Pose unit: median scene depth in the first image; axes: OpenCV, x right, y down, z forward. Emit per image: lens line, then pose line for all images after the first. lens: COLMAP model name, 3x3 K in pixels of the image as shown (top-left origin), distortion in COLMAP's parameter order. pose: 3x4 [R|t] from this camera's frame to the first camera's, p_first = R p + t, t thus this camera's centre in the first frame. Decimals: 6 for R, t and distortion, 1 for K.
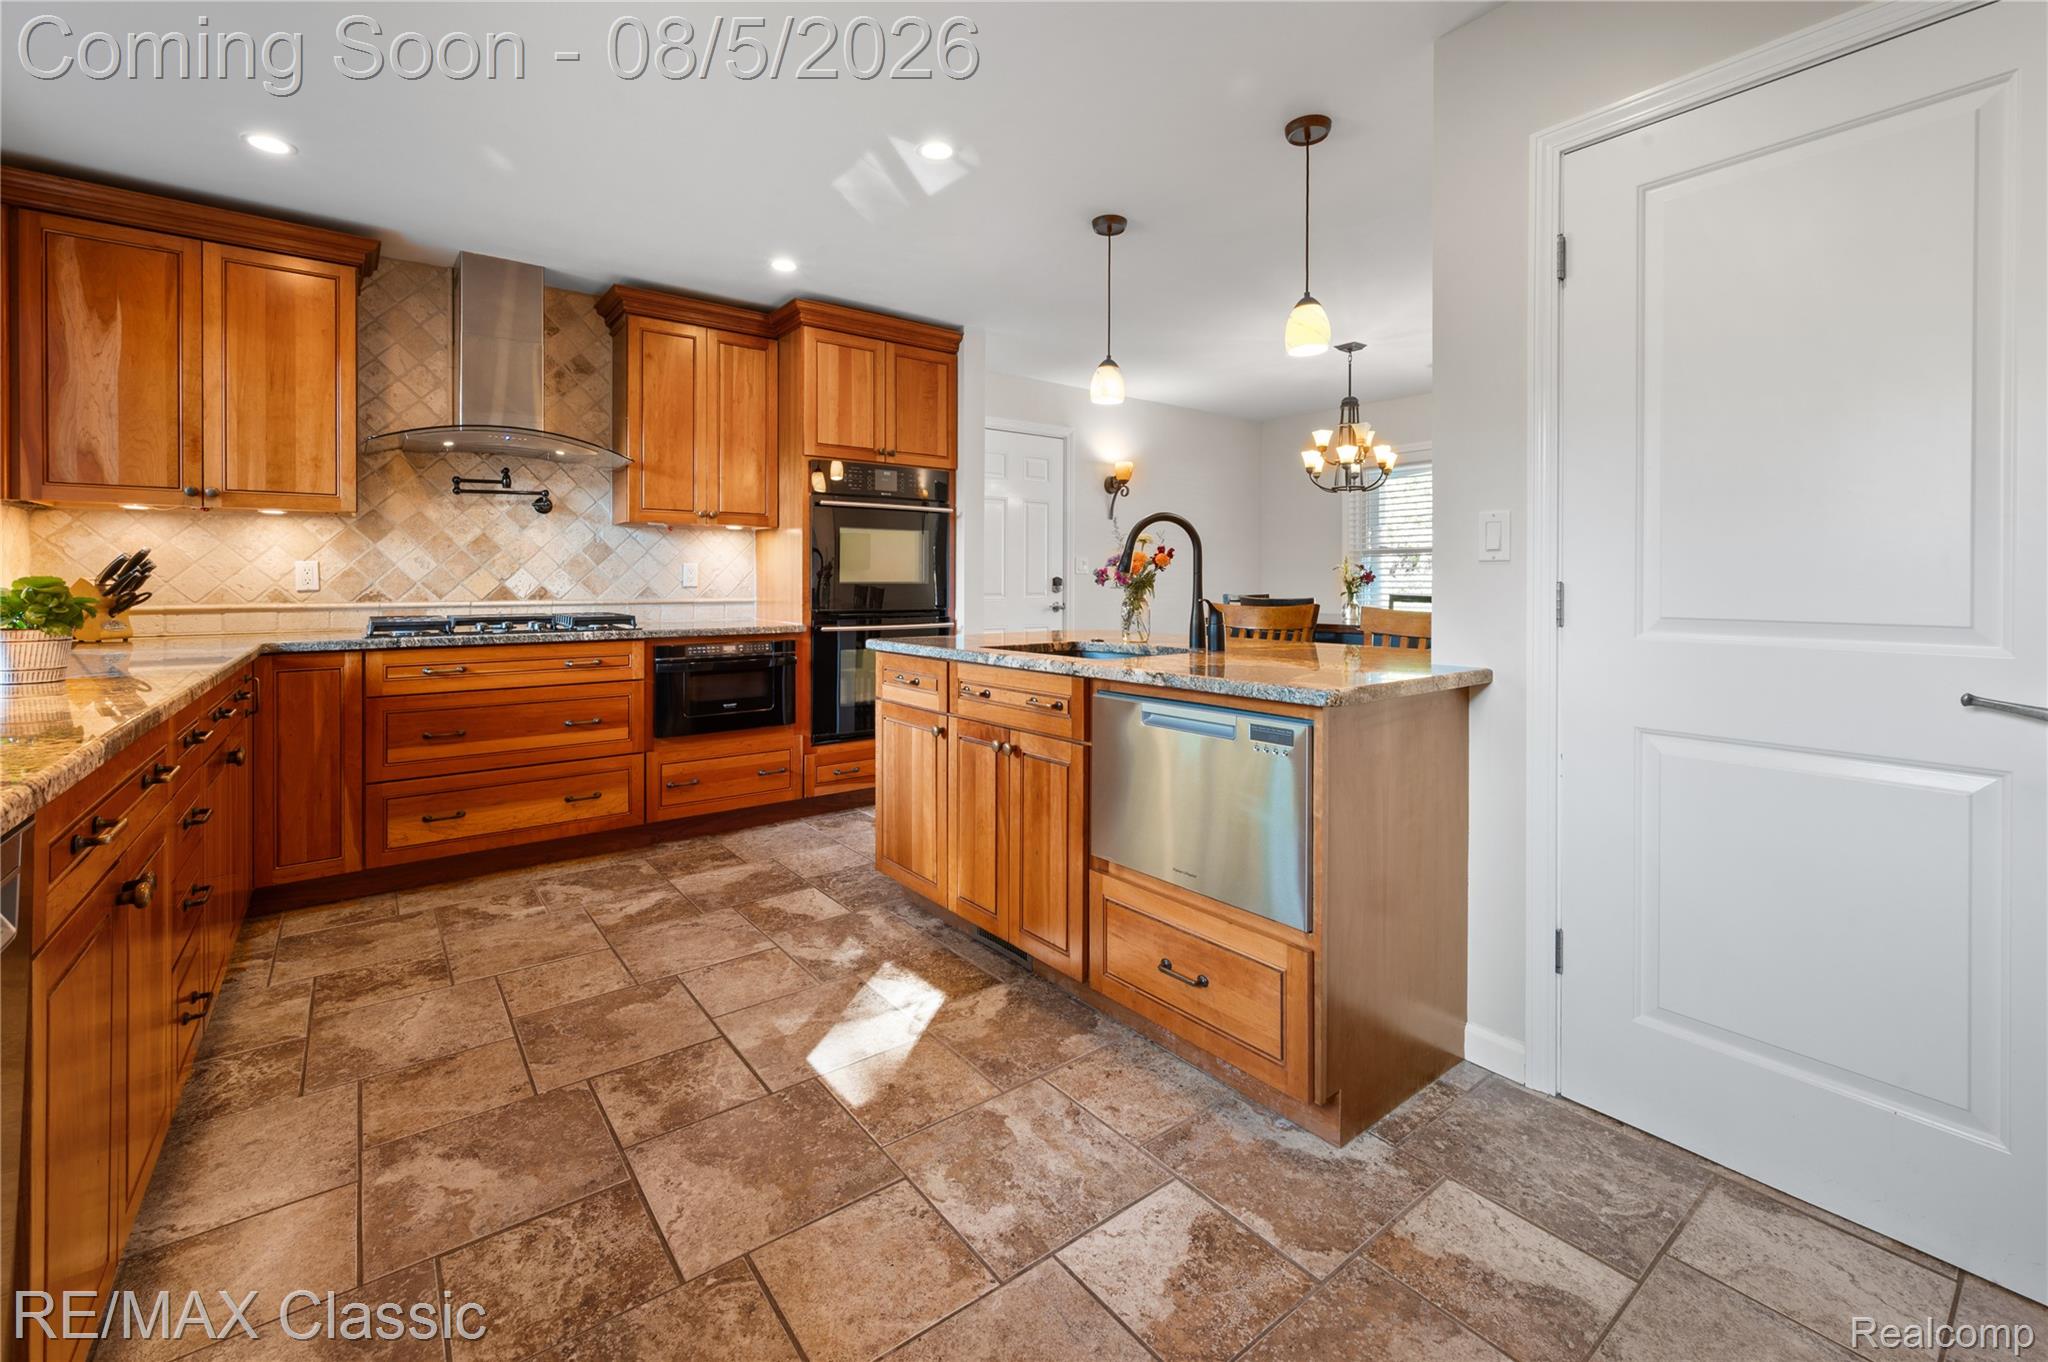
lens RADIAL K [[839.0, 0, 995.8], [0, 839.0, 584.0], [0, 0, 1]] dist [-0.000887, 0.000258]
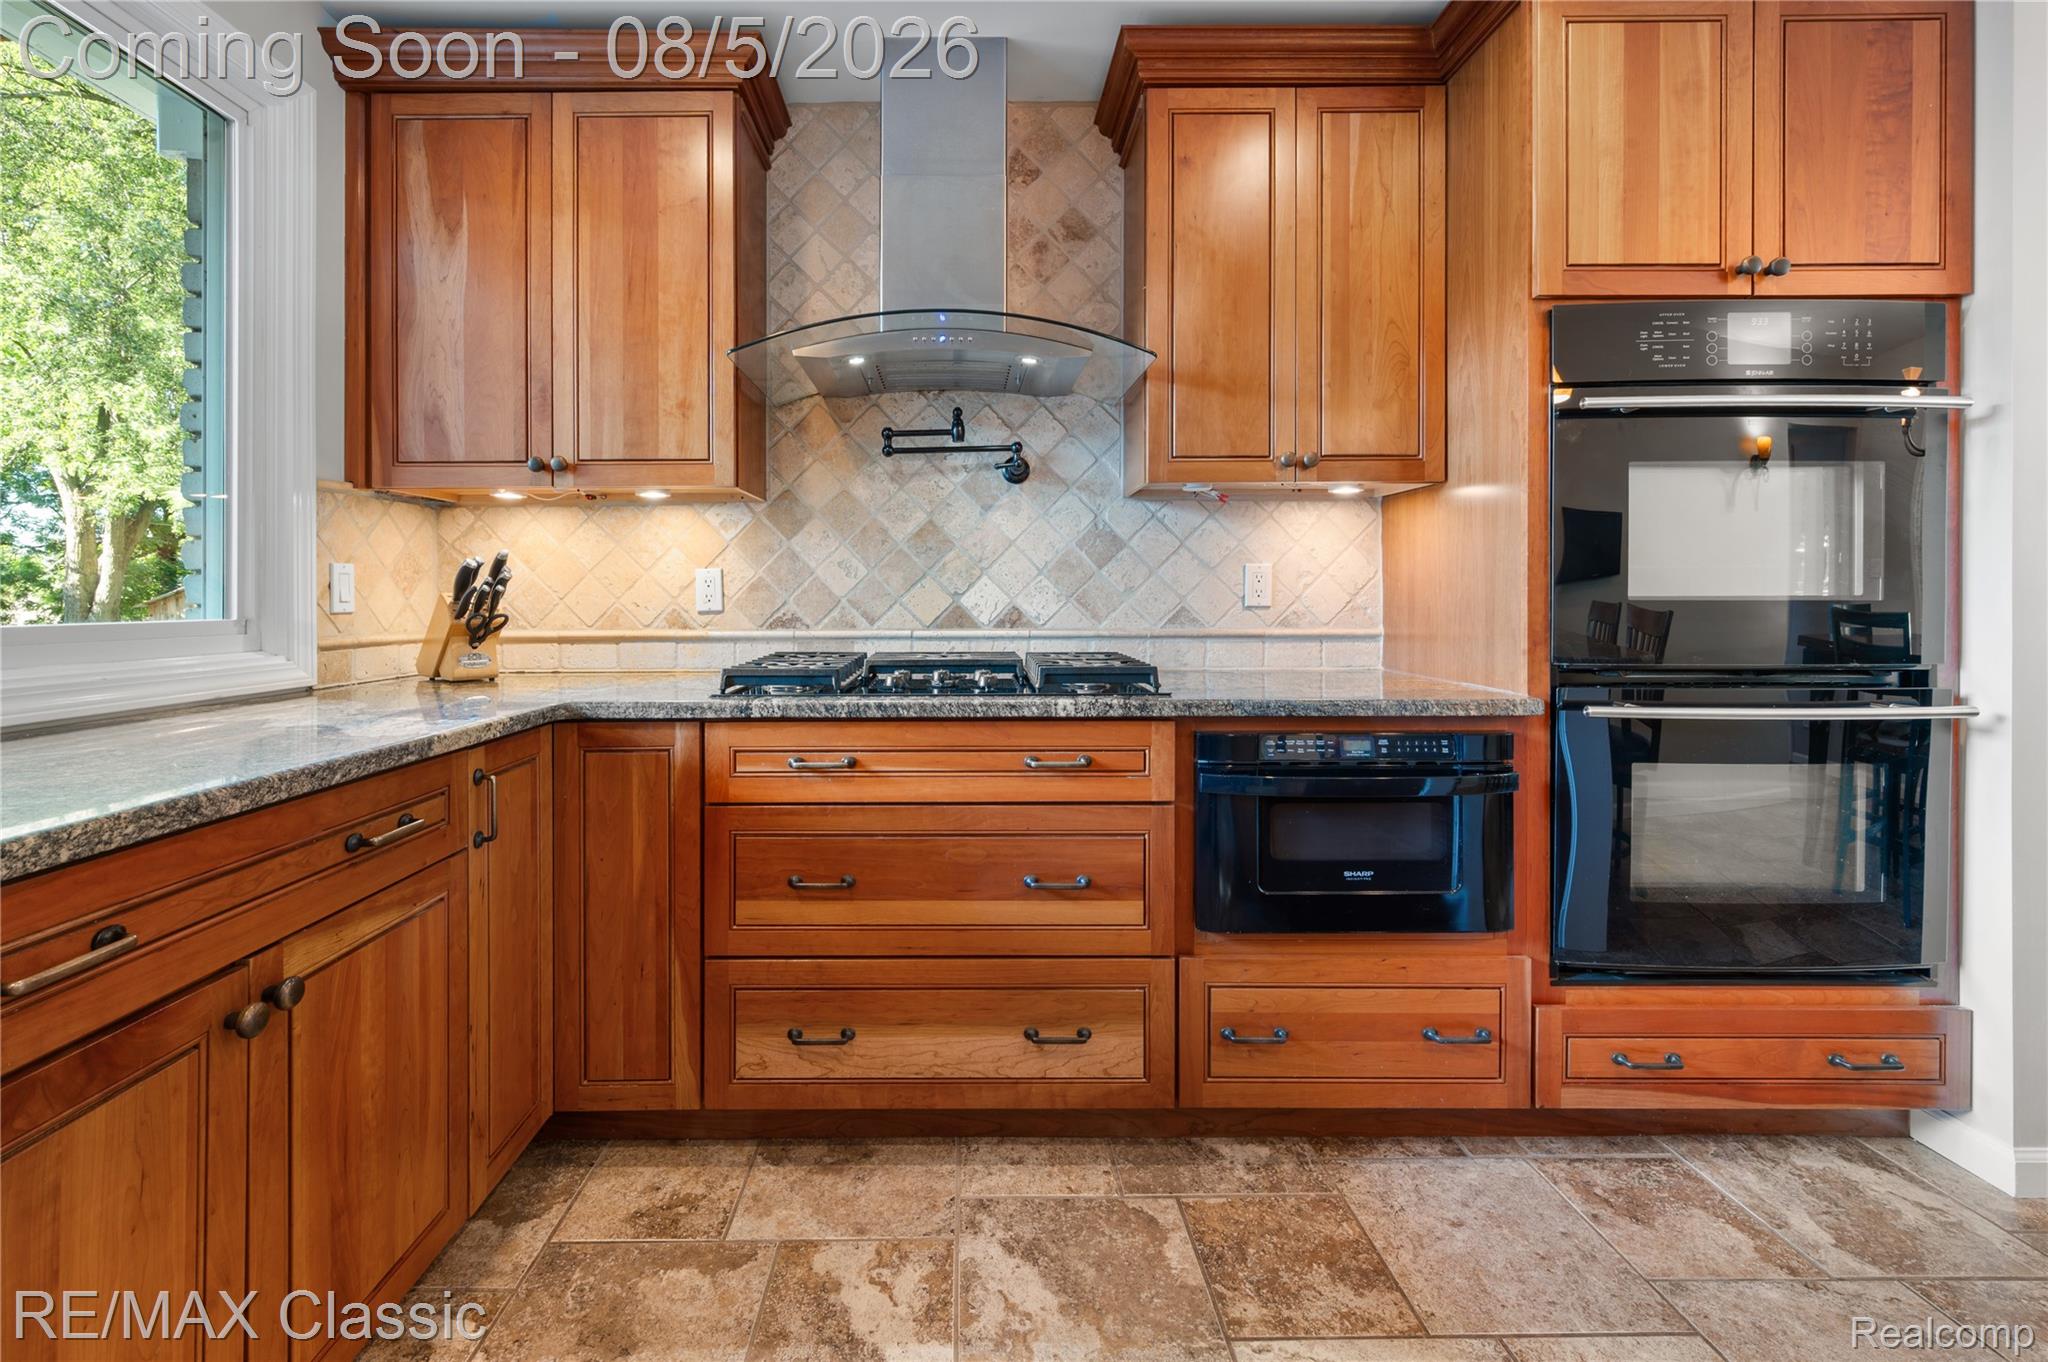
lens RADIAL K [[839.0, 0, 972.4], [0, 839.0, 603.4], [0, 0, 1]] dist [-0.000887, 0.000258]
pose [[0.801594, 0.000969, -0.597868, -0.227563], [0.000501, 0.999997, 0.002293, -0.000295], [0.597869, -0.002138, 0.801591, 0.551383]]
